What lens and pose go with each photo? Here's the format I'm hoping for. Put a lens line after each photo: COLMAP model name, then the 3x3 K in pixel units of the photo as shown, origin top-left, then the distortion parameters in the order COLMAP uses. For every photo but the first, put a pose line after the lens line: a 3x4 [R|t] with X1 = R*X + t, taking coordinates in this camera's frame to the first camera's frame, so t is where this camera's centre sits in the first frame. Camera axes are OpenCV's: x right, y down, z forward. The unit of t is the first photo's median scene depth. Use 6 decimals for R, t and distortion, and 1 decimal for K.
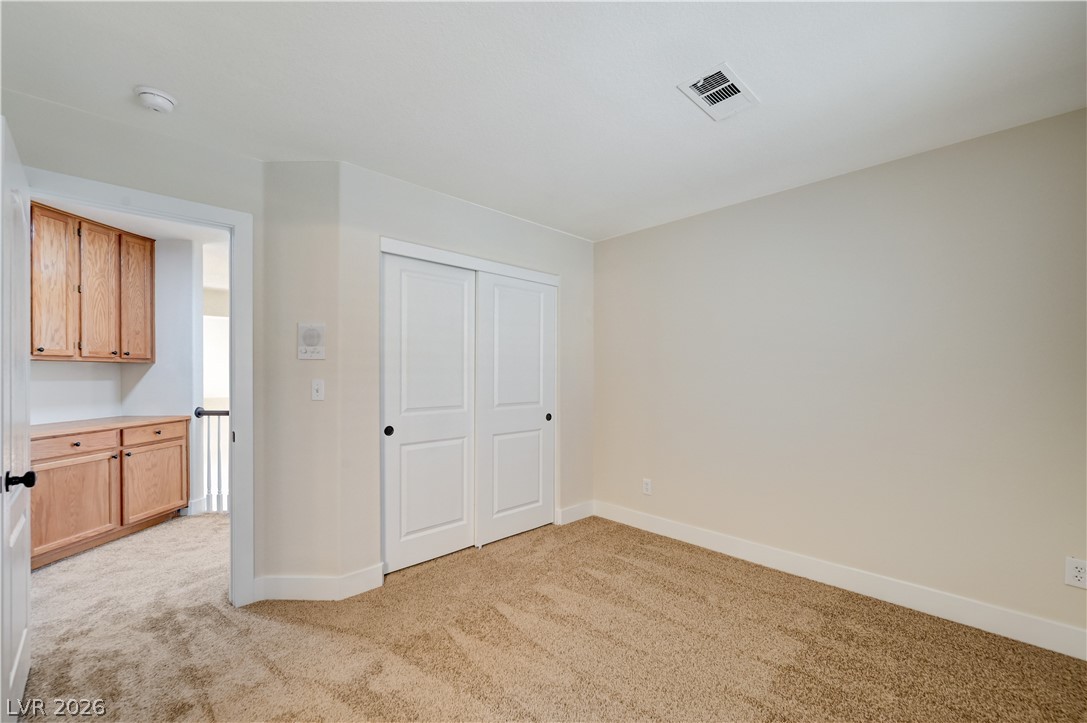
lens RADIAL K [[457.0, 0, 531.0], [0, 457.0, 380.0], [0, 0, 1]] dist [0.000807, 0.000489]
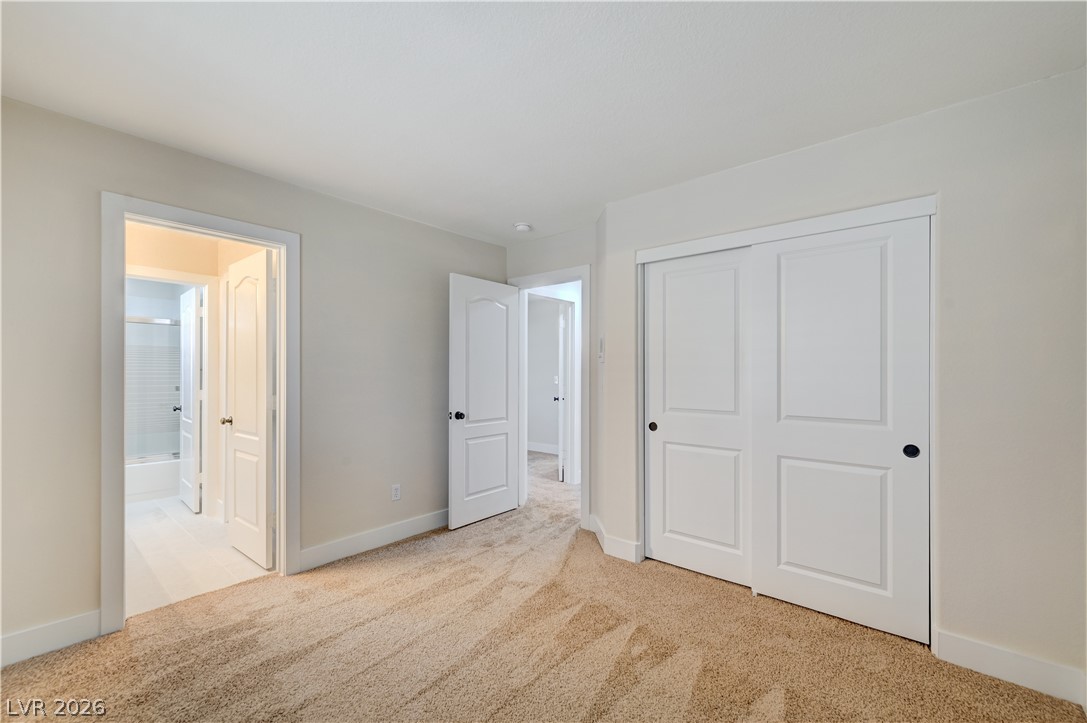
lens RADIAL K [[457.0, 0, 544.1], [0, 457.0, 363.1], [0, 0, 1]] dist [0.000807, 0.000489]
pose [[0.081428, -0.011009, -0.996618, 0.919111], [-0.003968, 0.999927, -0.011369, -0.031285], [0.996671, 0.004880, 0.081378, 0.805177]]
